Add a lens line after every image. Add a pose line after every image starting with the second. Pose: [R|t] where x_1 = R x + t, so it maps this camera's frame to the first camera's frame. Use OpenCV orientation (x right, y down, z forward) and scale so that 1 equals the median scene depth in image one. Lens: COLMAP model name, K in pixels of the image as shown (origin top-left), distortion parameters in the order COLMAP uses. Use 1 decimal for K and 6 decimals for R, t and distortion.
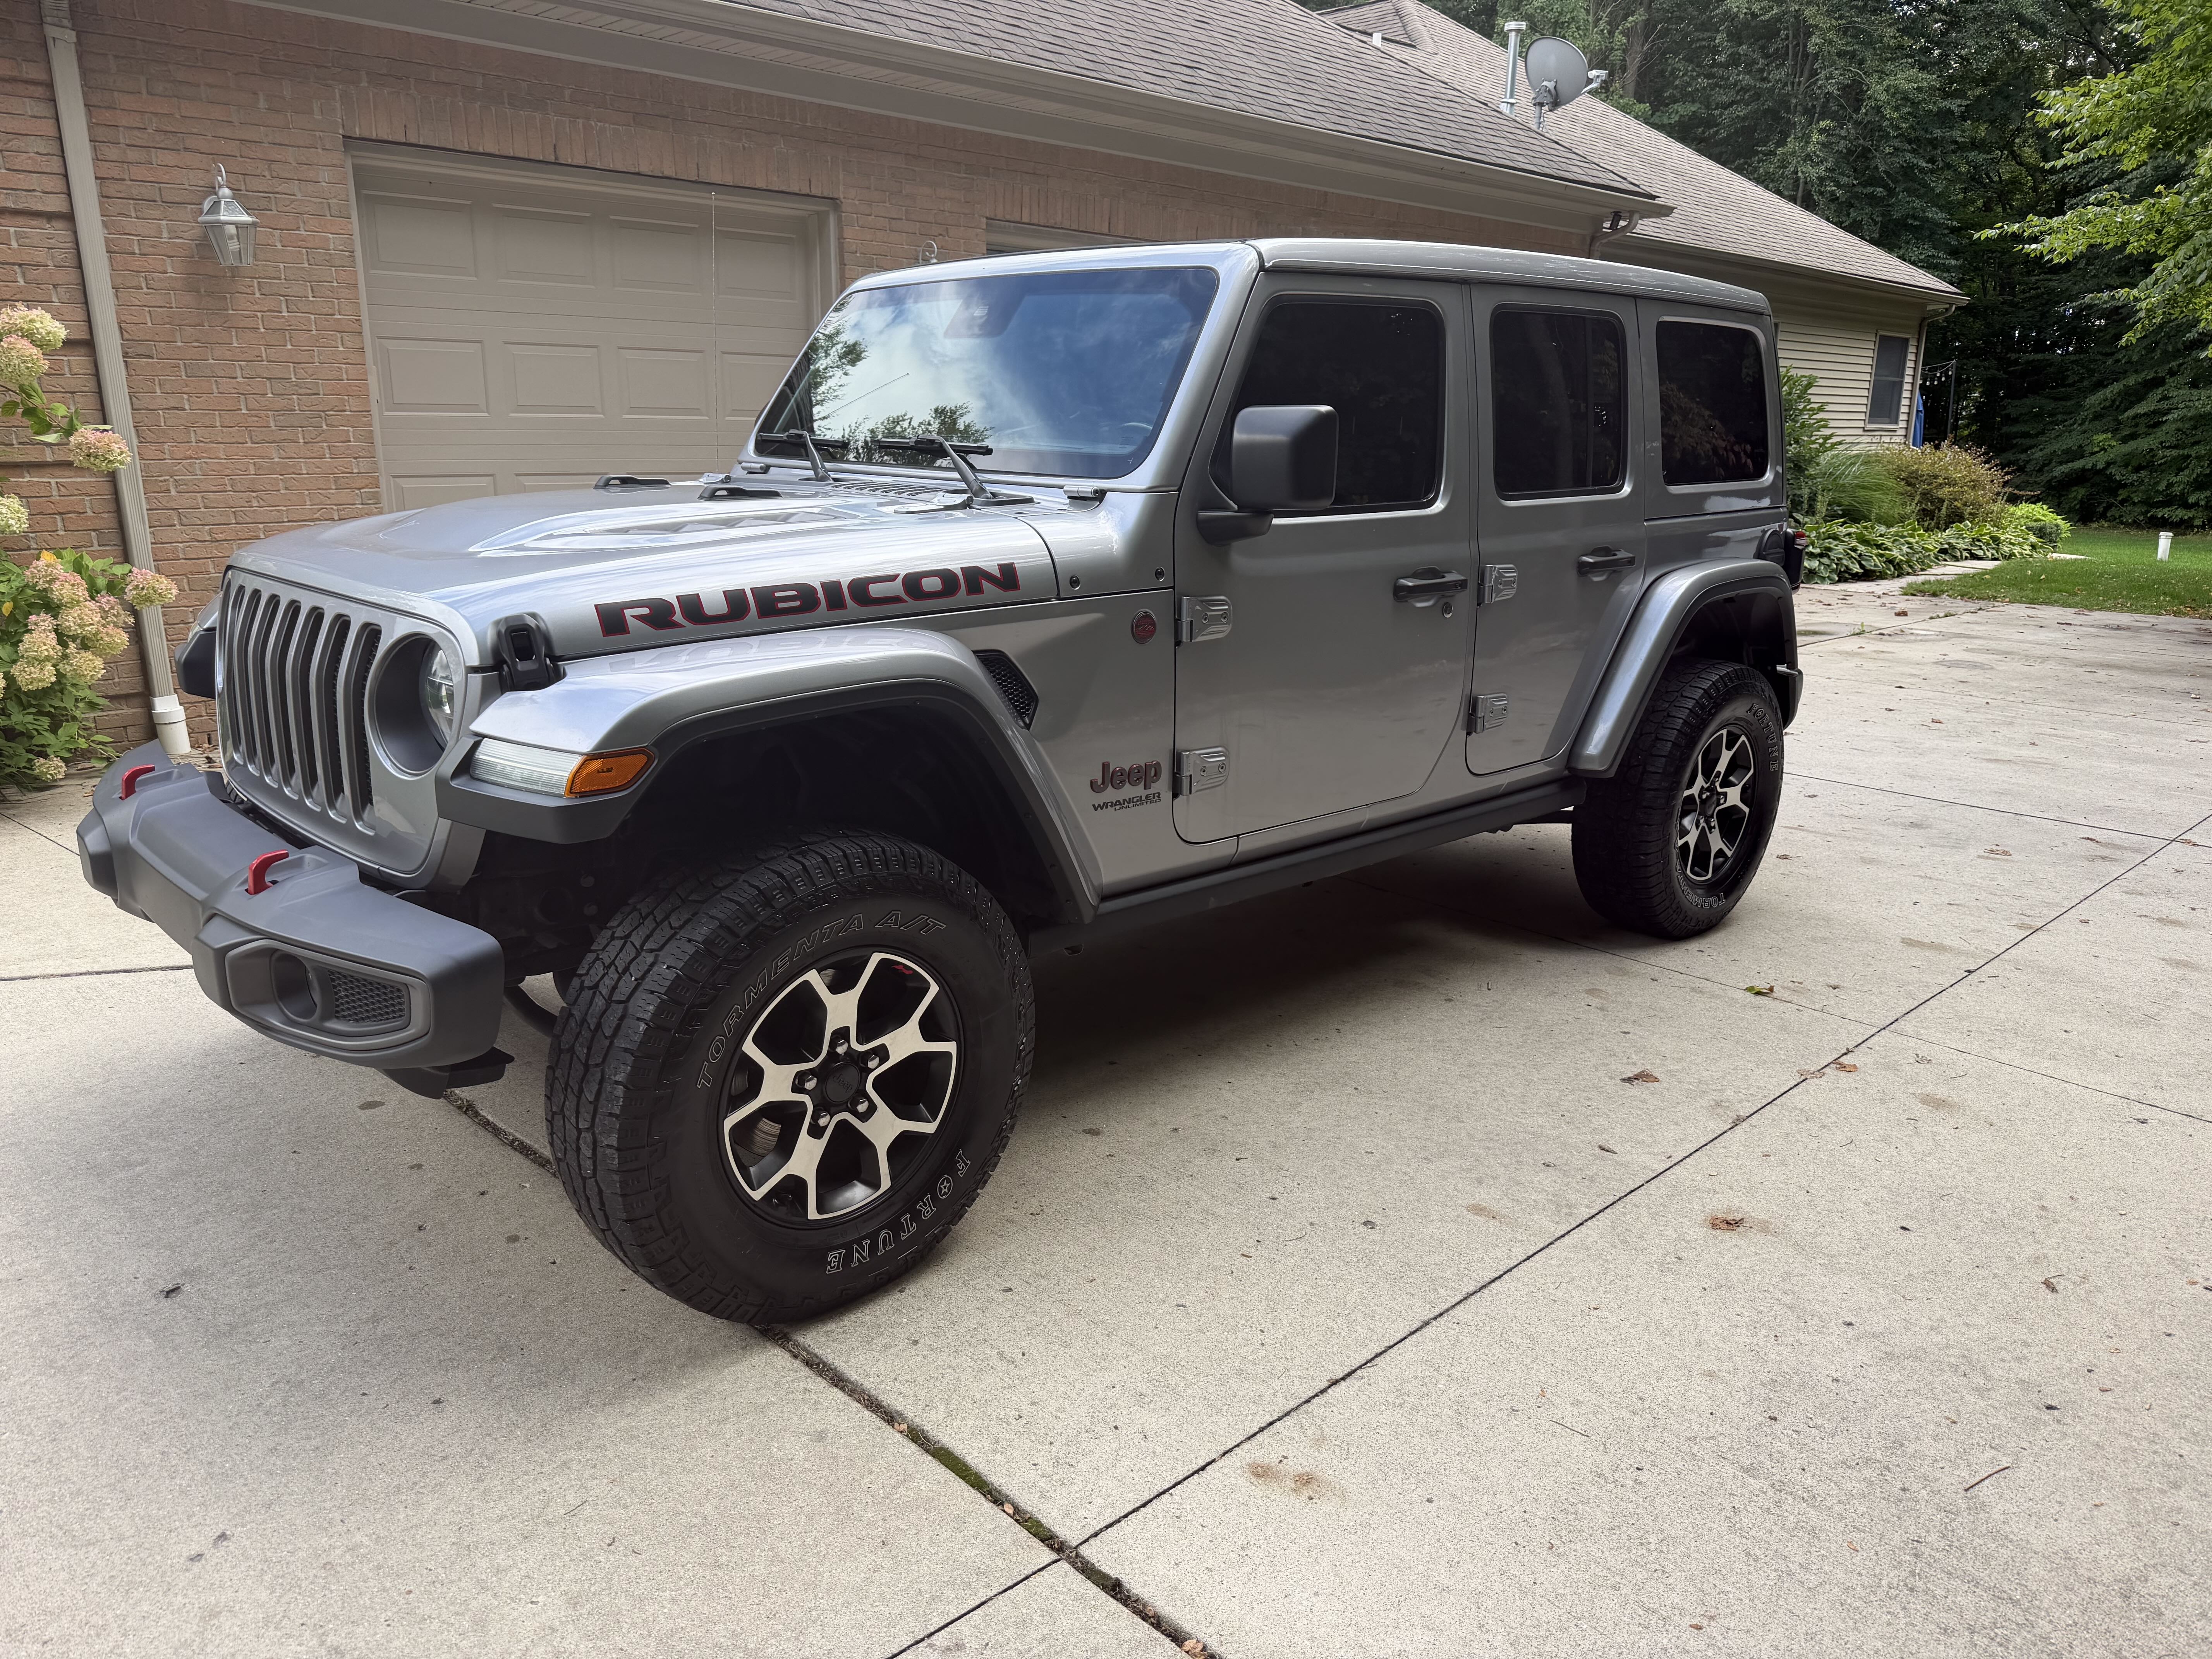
lens RADIAL K [[1580.5, 0, 1106.0], [0, 1580.5, 829.5], [0, 0, 1]] dist [0.003825, 0.002136]
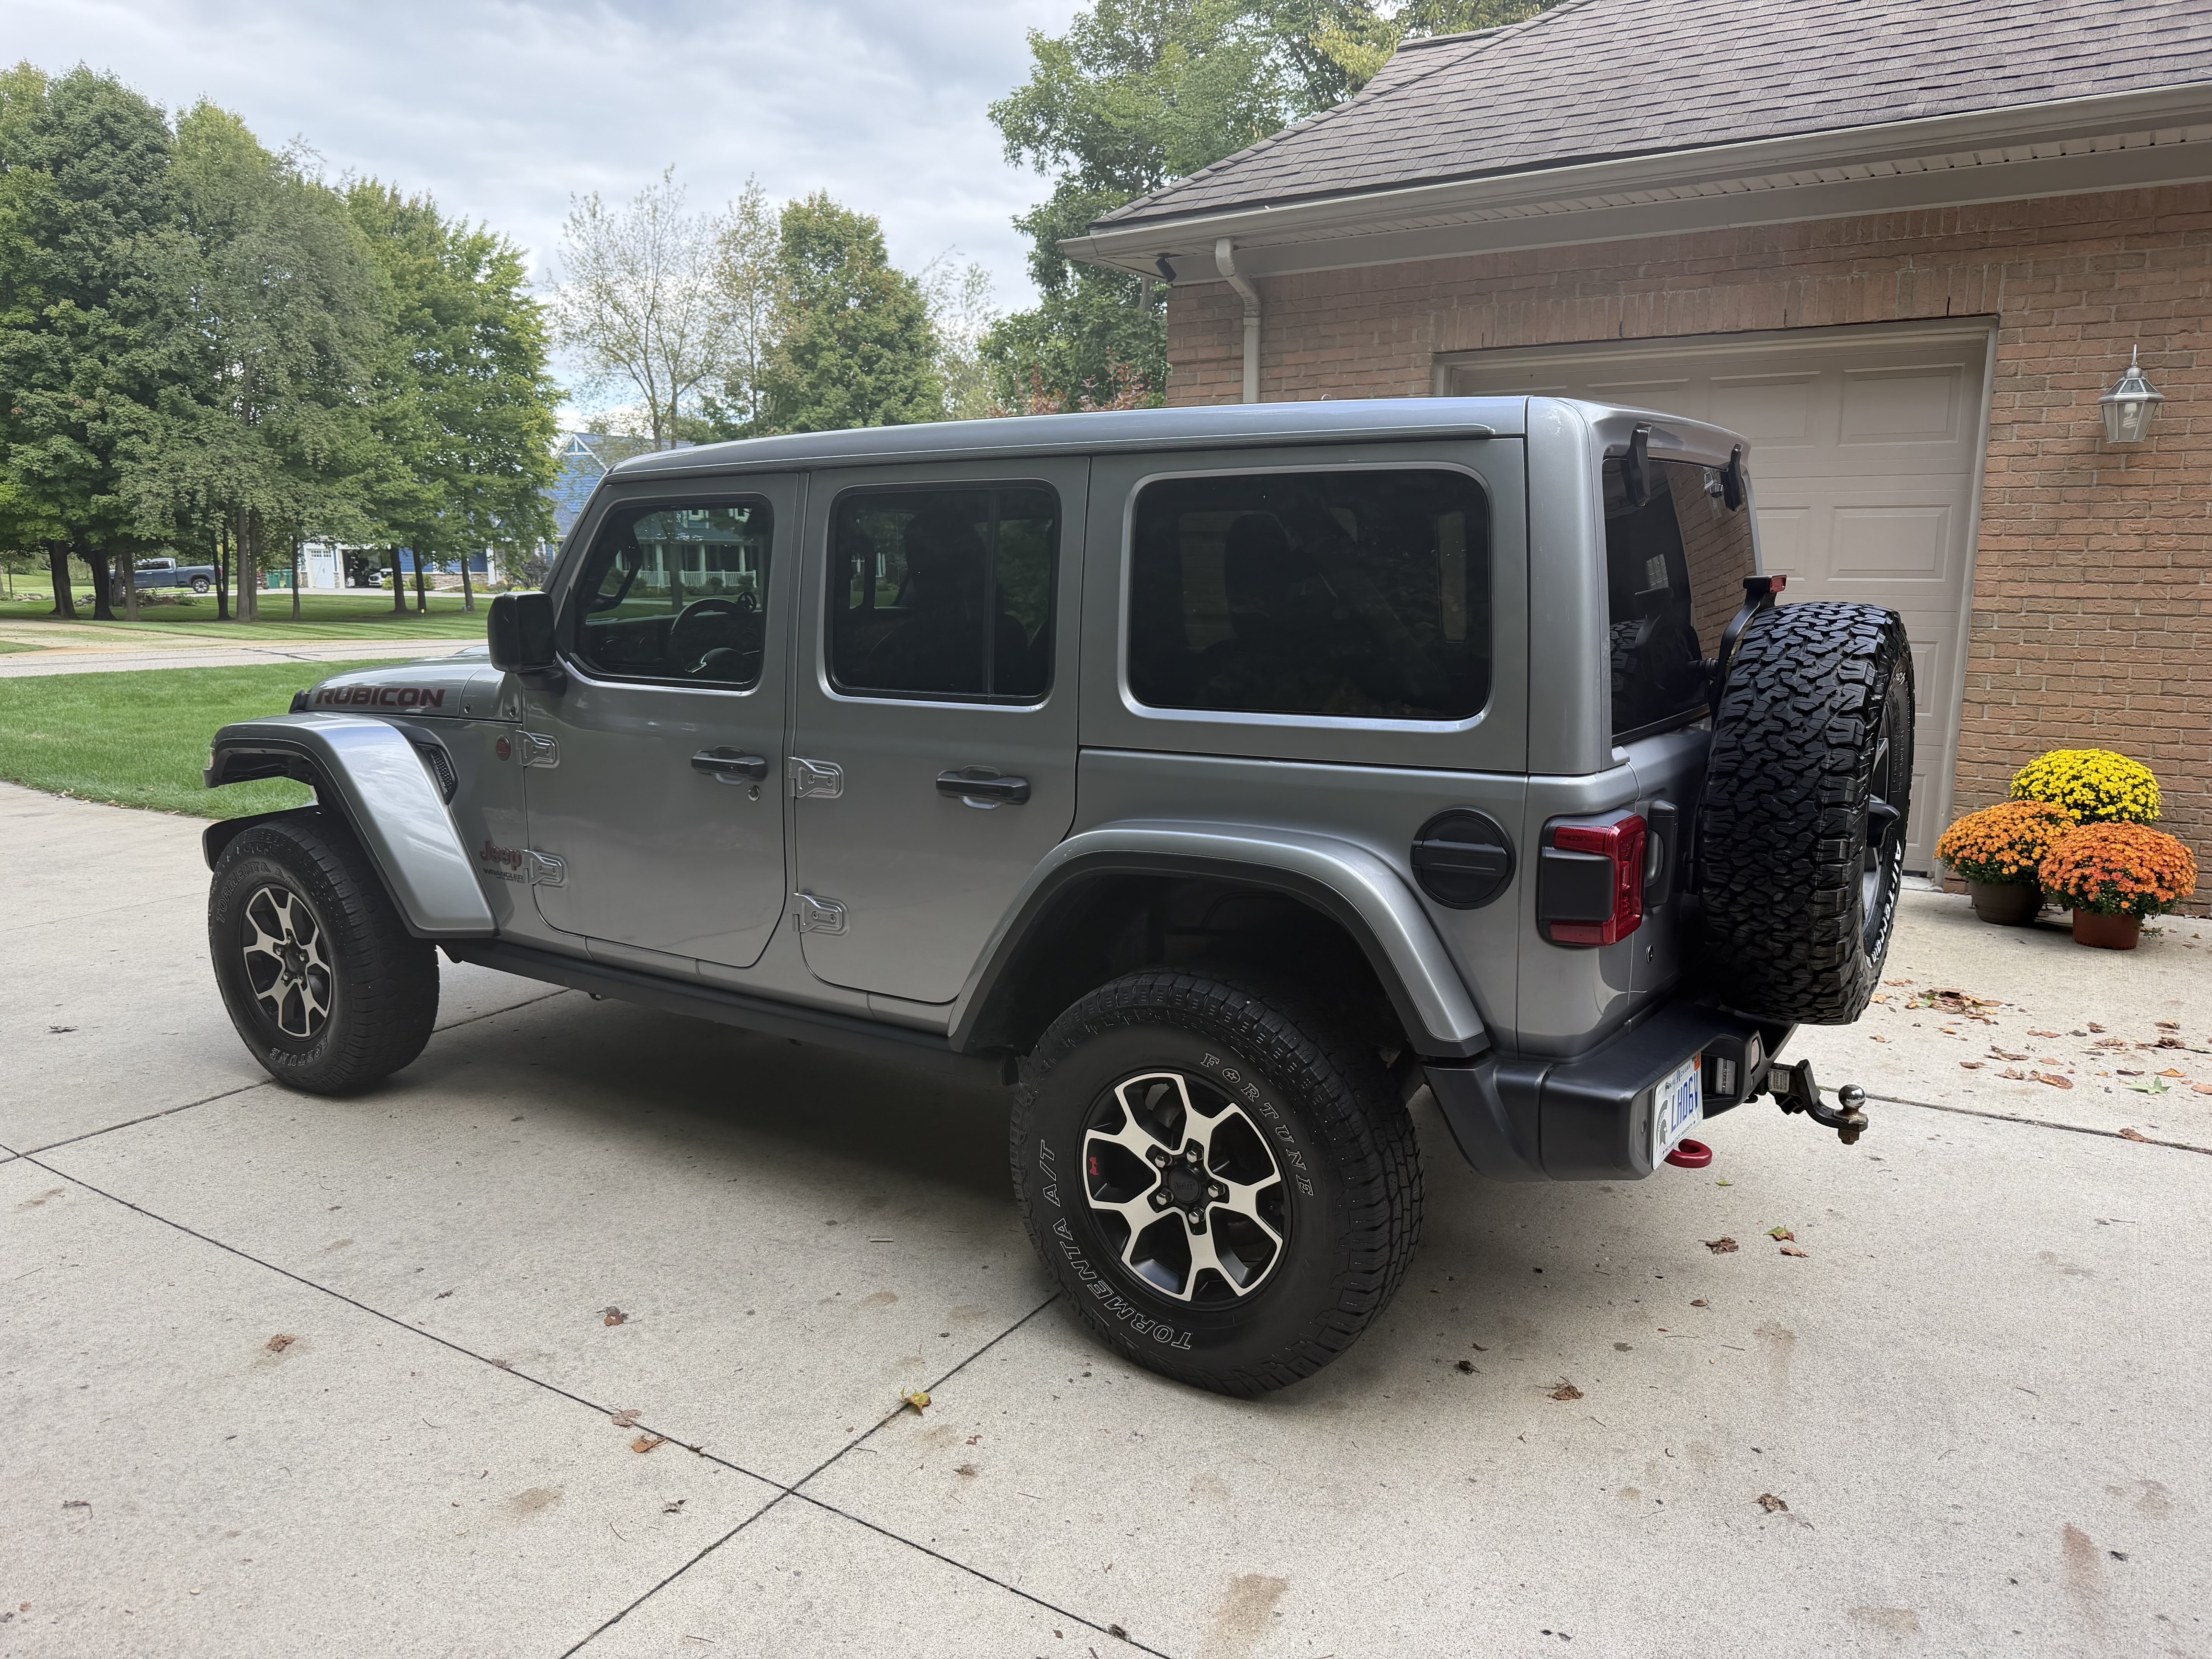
lens RADIAL K [[1556.6, 0, 1106.0], [0, 1556.6, 829.5], [0, 0, 1]] dist [0.002232, -0.008455]
pose [[0.233474, 0.160722, -0.958988, 0.976399], [-0.238397, 0.965605, 0.103792, -0.220742], [0.942686, 0.204388, 0.263759, 0.773938]]
